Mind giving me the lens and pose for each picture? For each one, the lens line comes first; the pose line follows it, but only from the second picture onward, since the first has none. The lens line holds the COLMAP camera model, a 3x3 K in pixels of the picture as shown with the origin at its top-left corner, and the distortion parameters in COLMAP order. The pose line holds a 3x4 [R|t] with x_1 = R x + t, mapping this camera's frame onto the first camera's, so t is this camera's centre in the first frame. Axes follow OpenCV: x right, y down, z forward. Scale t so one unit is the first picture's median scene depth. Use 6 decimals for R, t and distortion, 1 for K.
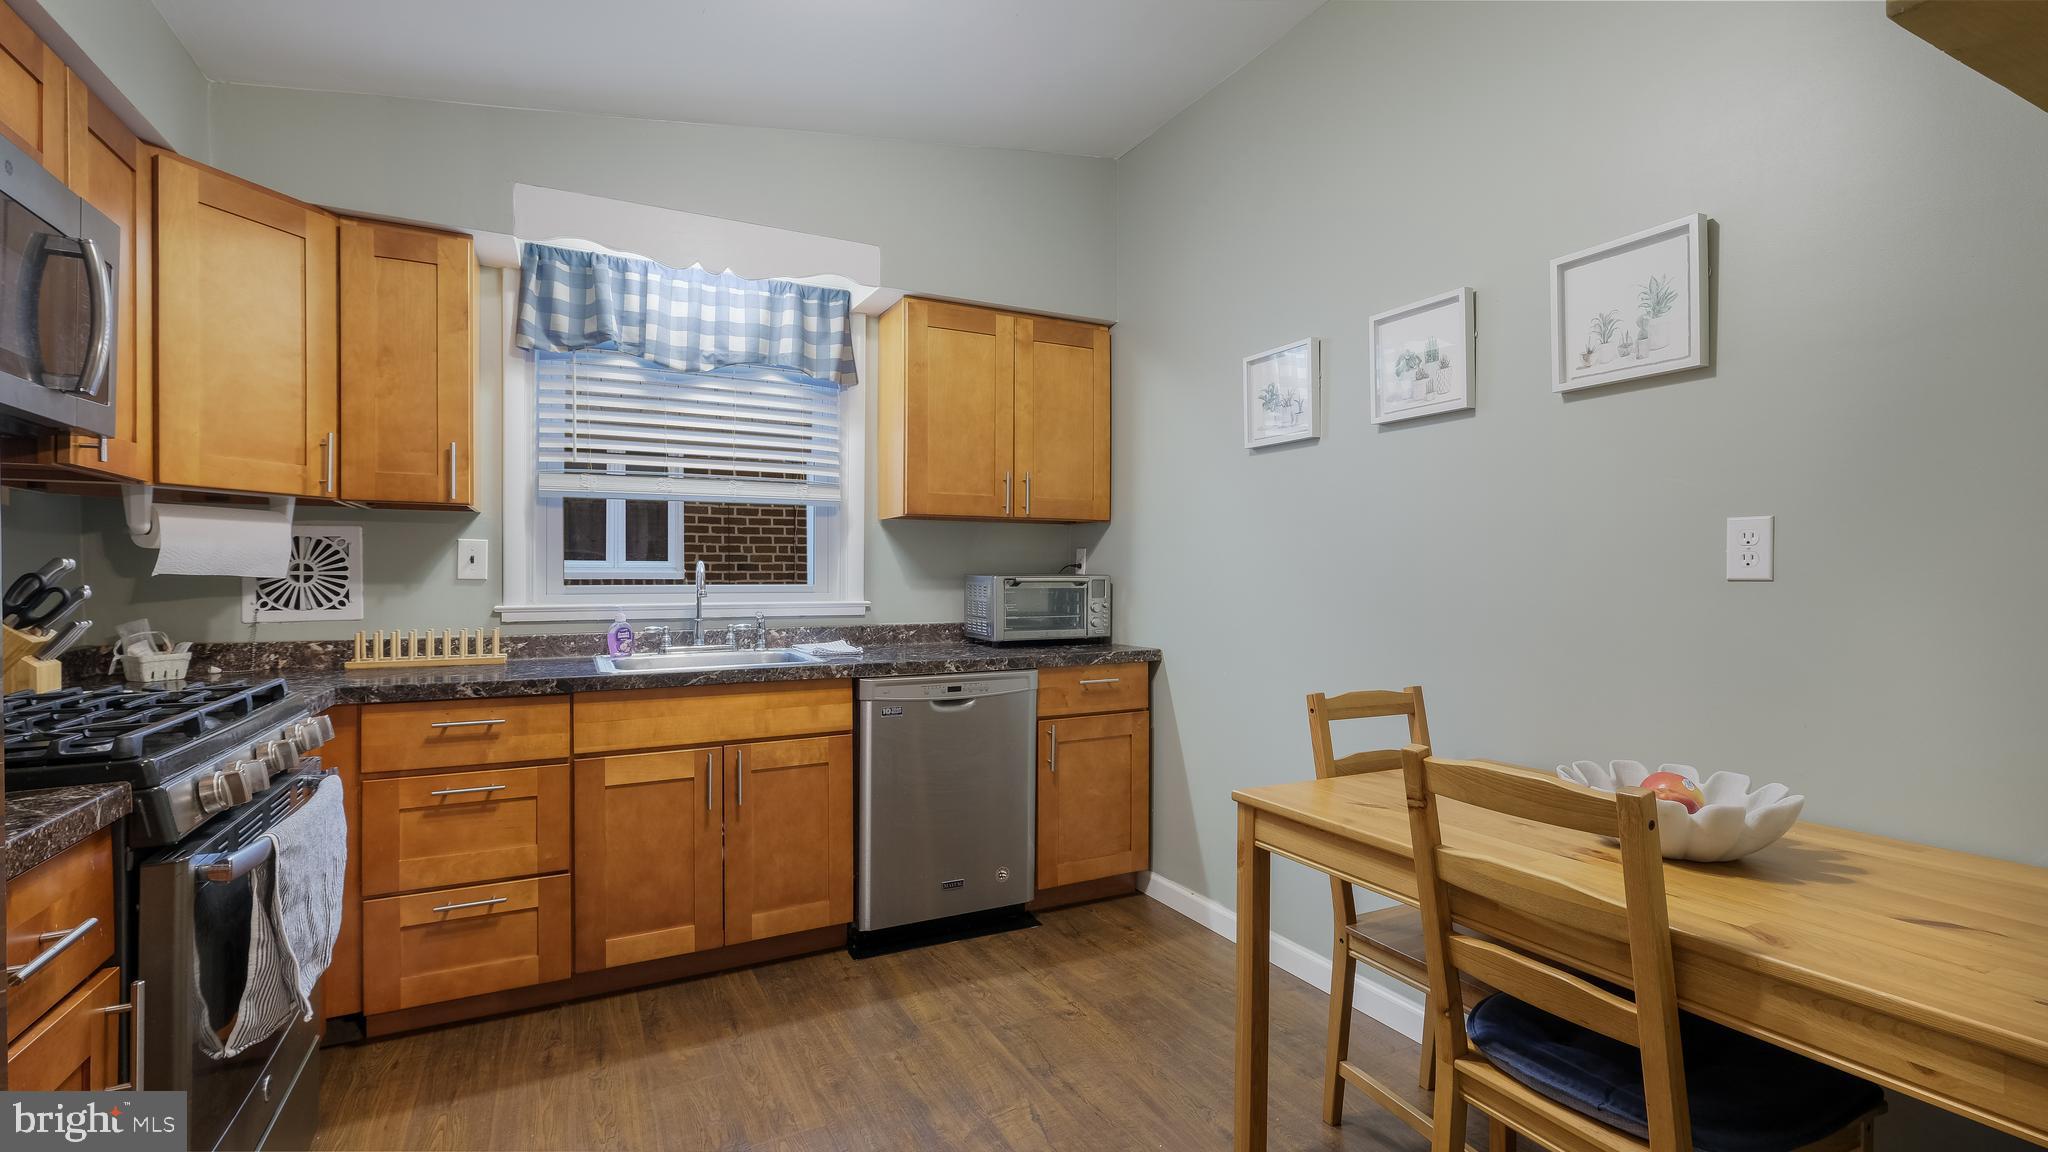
lens RADIAL K [[902.1, 0, 999.9], [0, 902.1, 573.7], [0, 0, 1]] dist [0.001042, 0.000413]
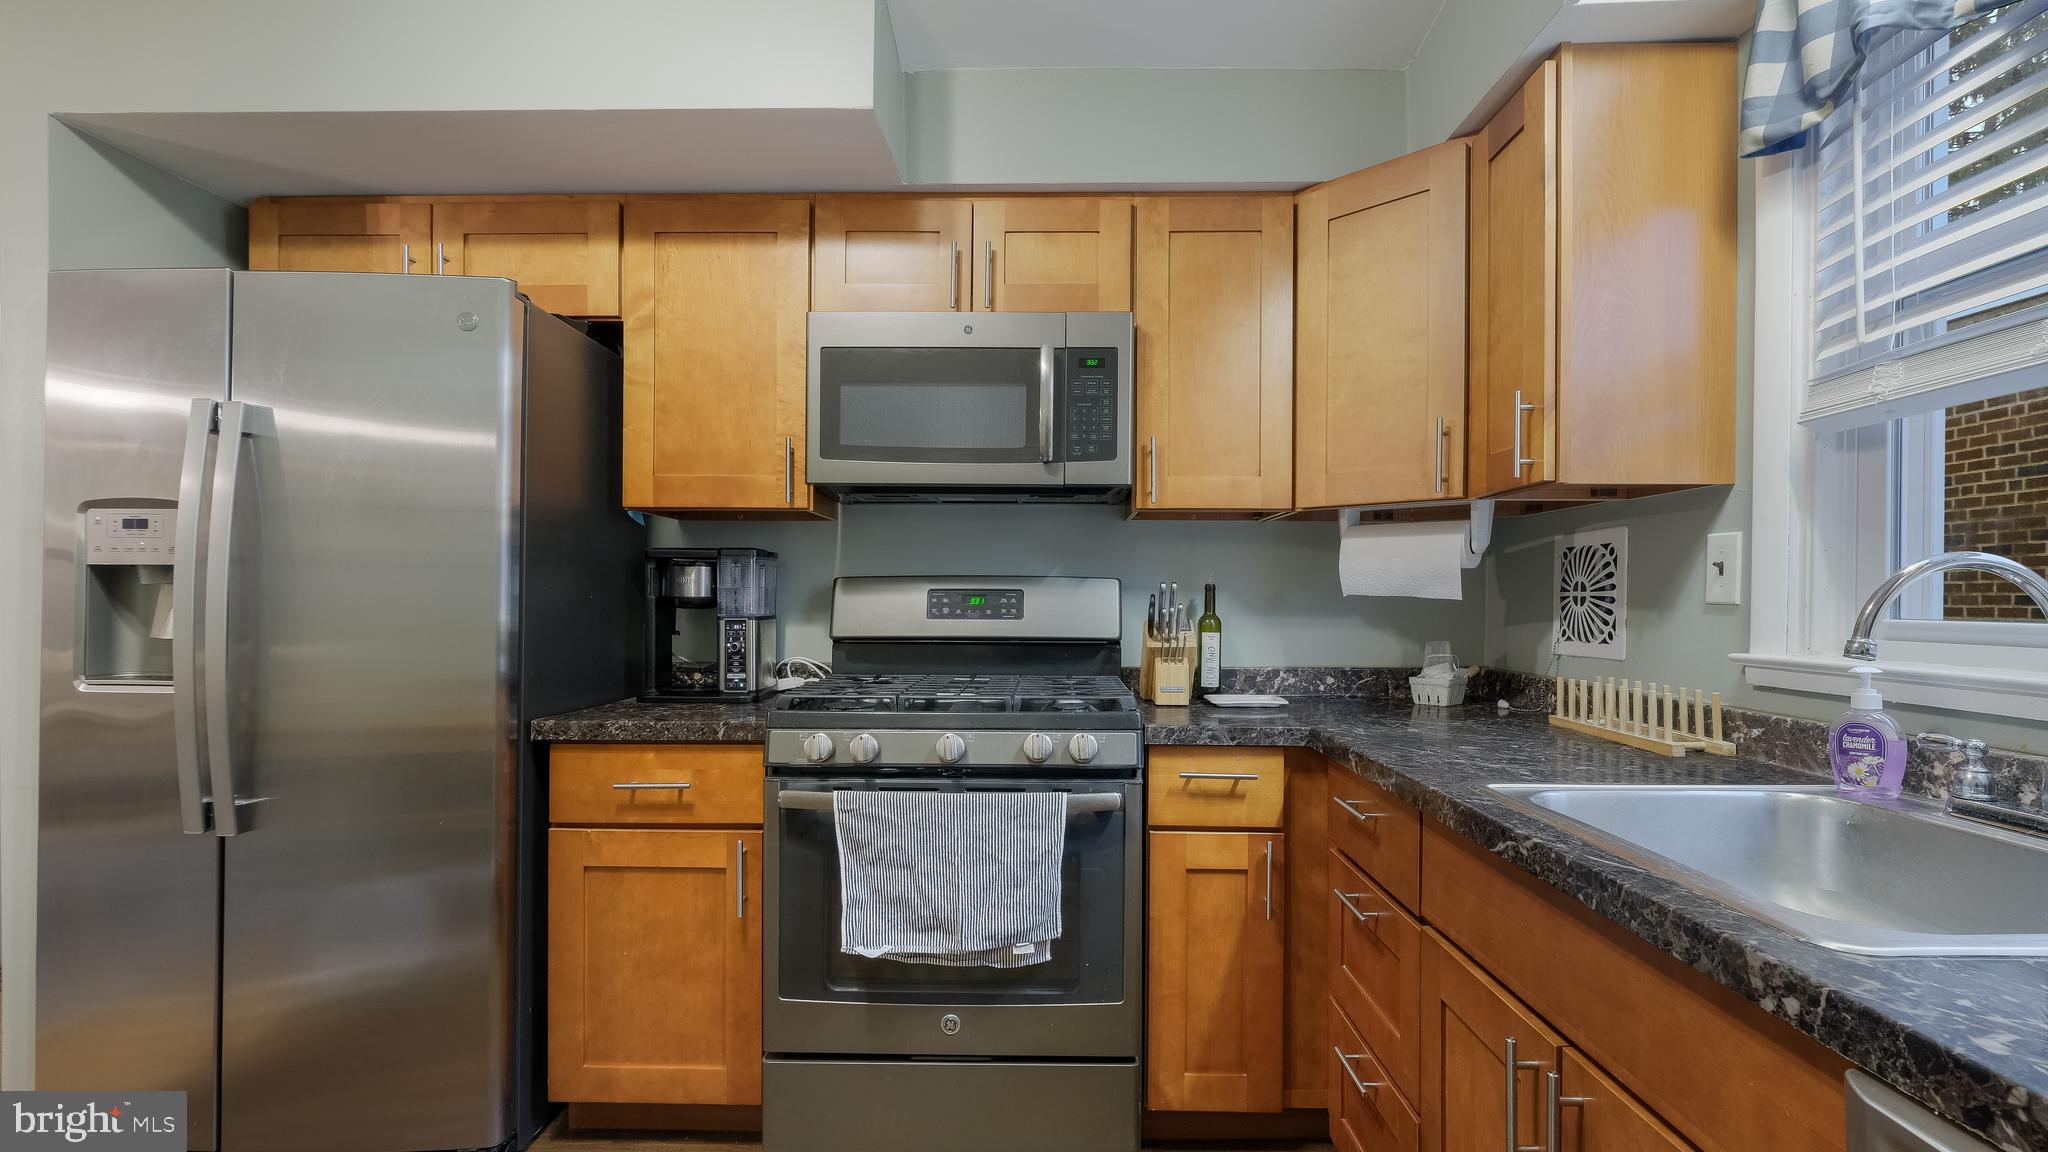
lens RADIAL K [[902.1, 0, 995.0], [0, 902.1, 595.0], [0, 0, 1]] dist [0.001042, 0.000413]
pose [[-0.444653, -0.002184, -0.895700, 0.130837], [-0.000774, 0.999998, -0.002054, 0.002259], [0.895702, -0.000220, -0.444654, 0.893106]]
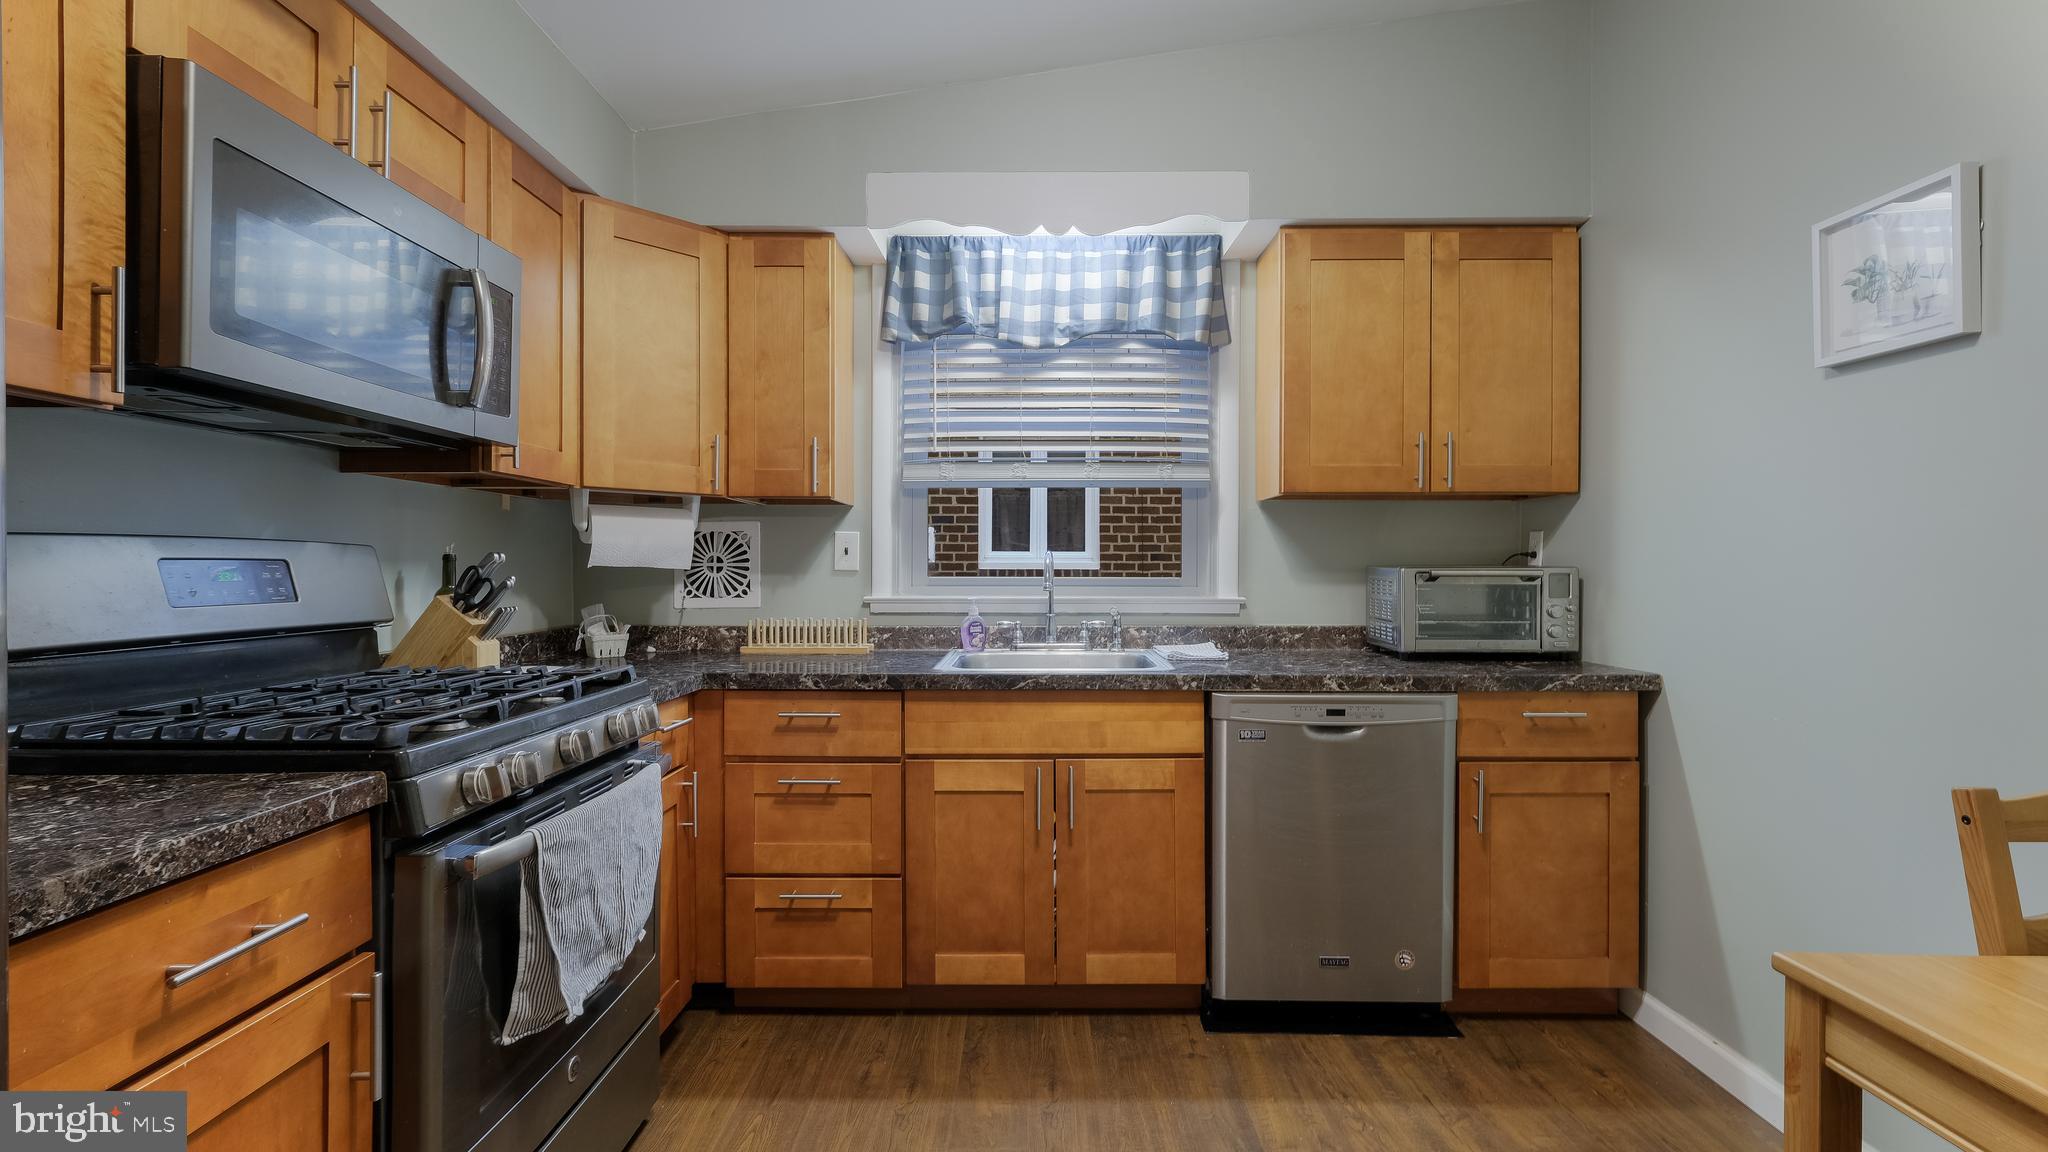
lens RADIAL K [[902.1, 0, 1015.3], [0, 902.1, 564.5], [0, 0, 1]] dist [0.001042, 0.000413]
pose [[0.891728, 0.000223, -0.452573, 0.056931], [0.000356, 0.999999, 0.001193, -0.002070], [0.452572, -0.001225, 0.891727, 0.177950]]
